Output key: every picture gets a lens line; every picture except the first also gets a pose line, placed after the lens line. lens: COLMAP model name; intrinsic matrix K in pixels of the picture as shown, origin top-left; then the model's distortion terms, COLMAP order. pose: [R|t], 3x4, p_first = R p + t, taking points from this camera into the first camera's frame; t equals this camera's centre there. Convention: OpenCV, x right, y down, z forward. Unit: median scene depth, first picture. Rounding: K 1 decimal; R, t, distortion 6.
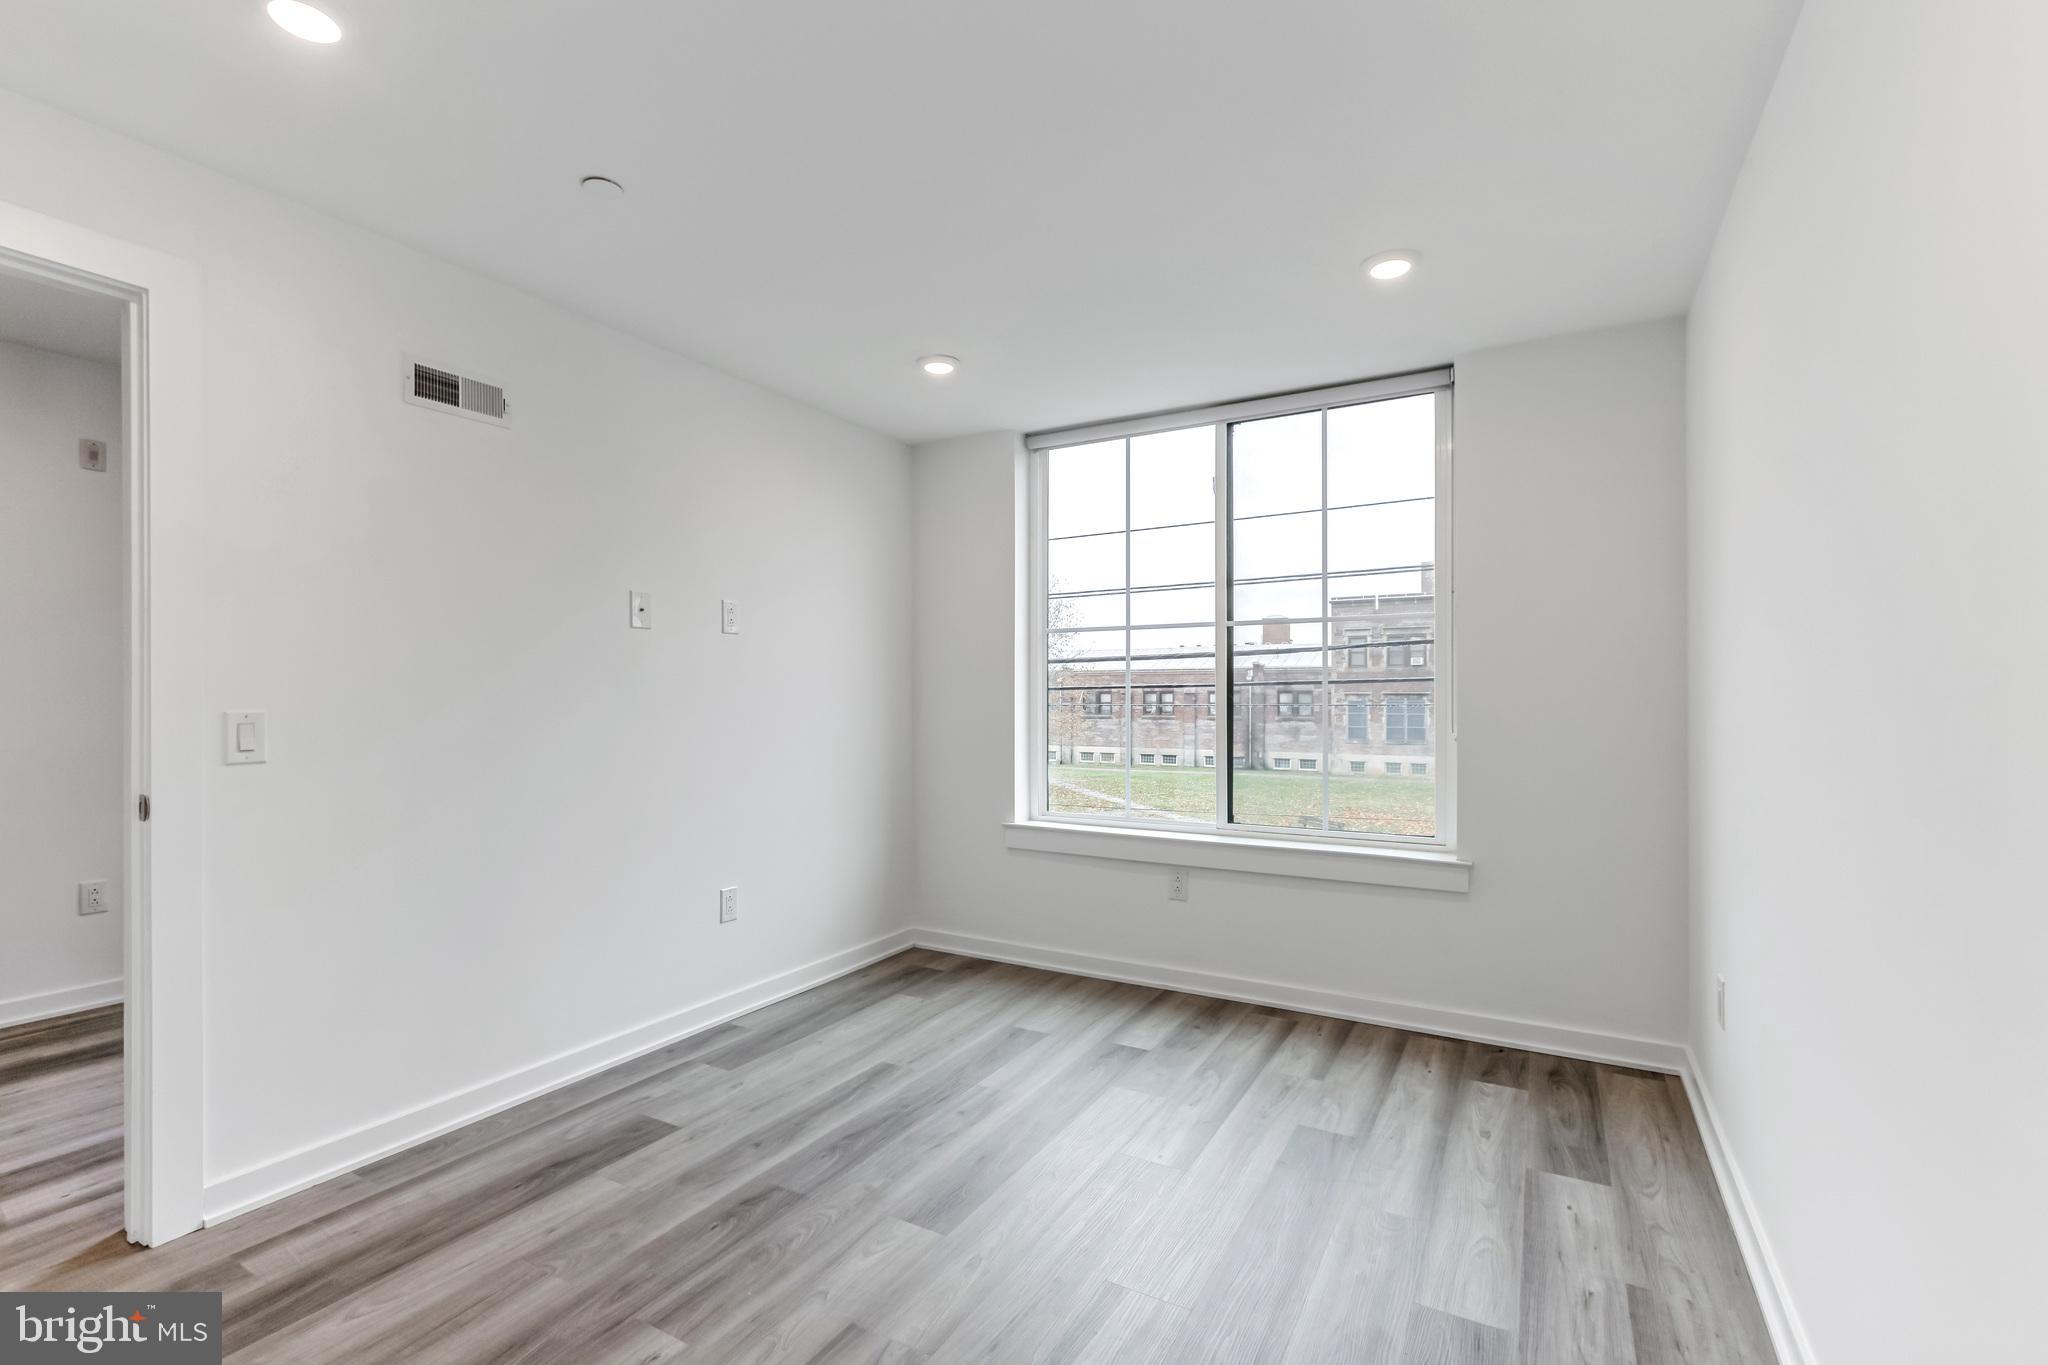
lens RADIAL K [[926.5, 0, 1017.3], [0, 926.5, 693.1], [0, 0, 1]] dist [-0.001436, 0.000112]
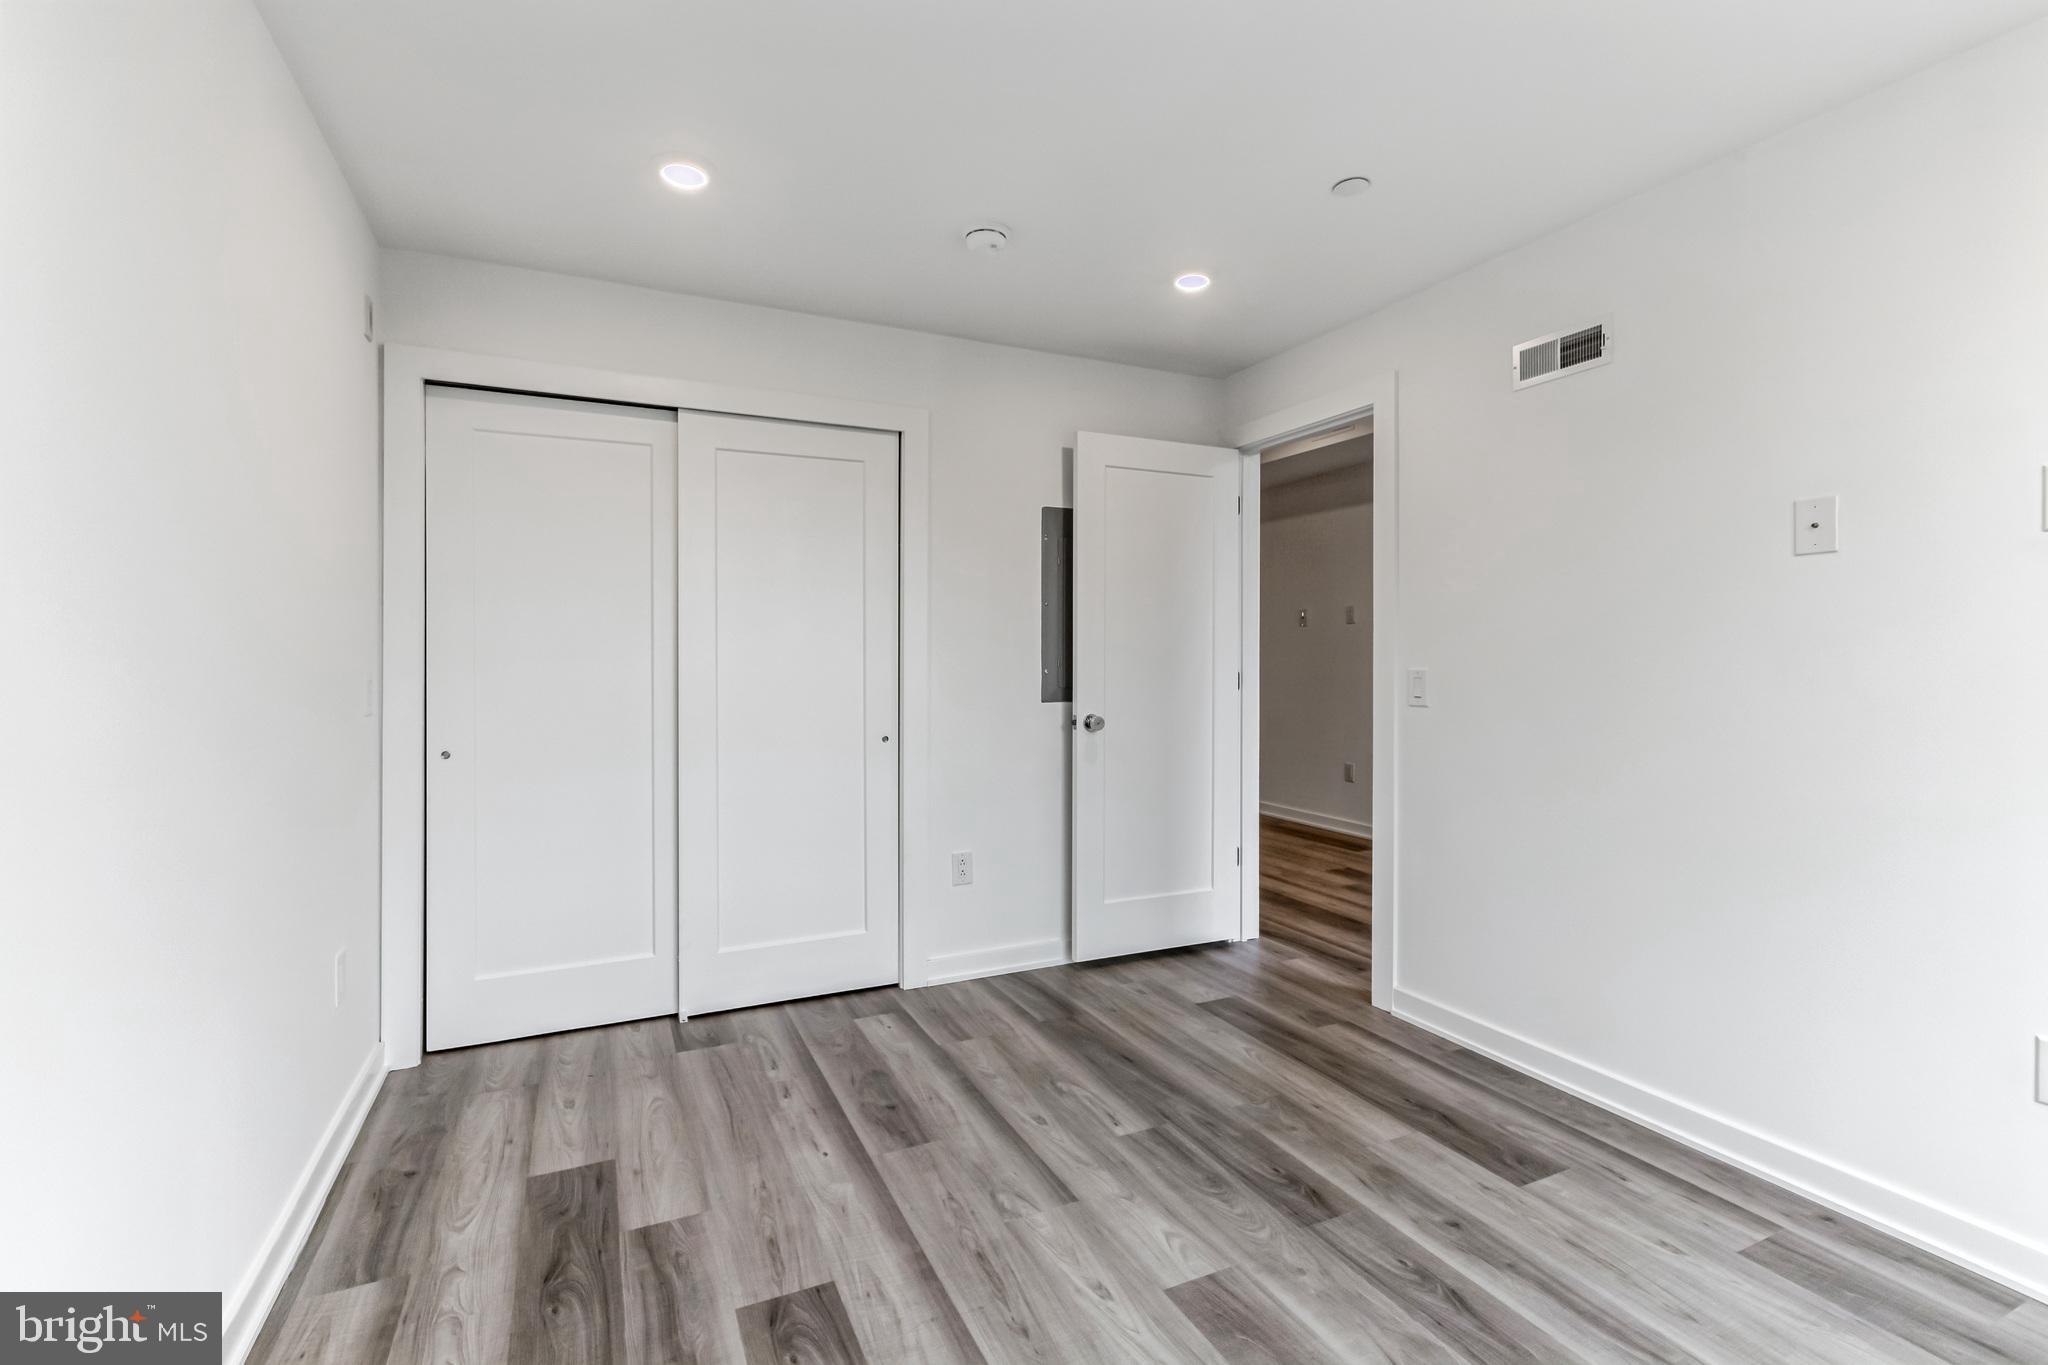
lens RADIAL K [[926.5, 0, 1018.0], [0, 926.5, 667.5], [0, 0, 1]] dist [-0.001436, 0.000112]
pose [[-0.577382, 0.008402, -0.816431, 0.609644], [0.002780, 0.999961, 0.008325, 0.004661], [0.816469, 0.002537, -0.577383, 1.220033]]
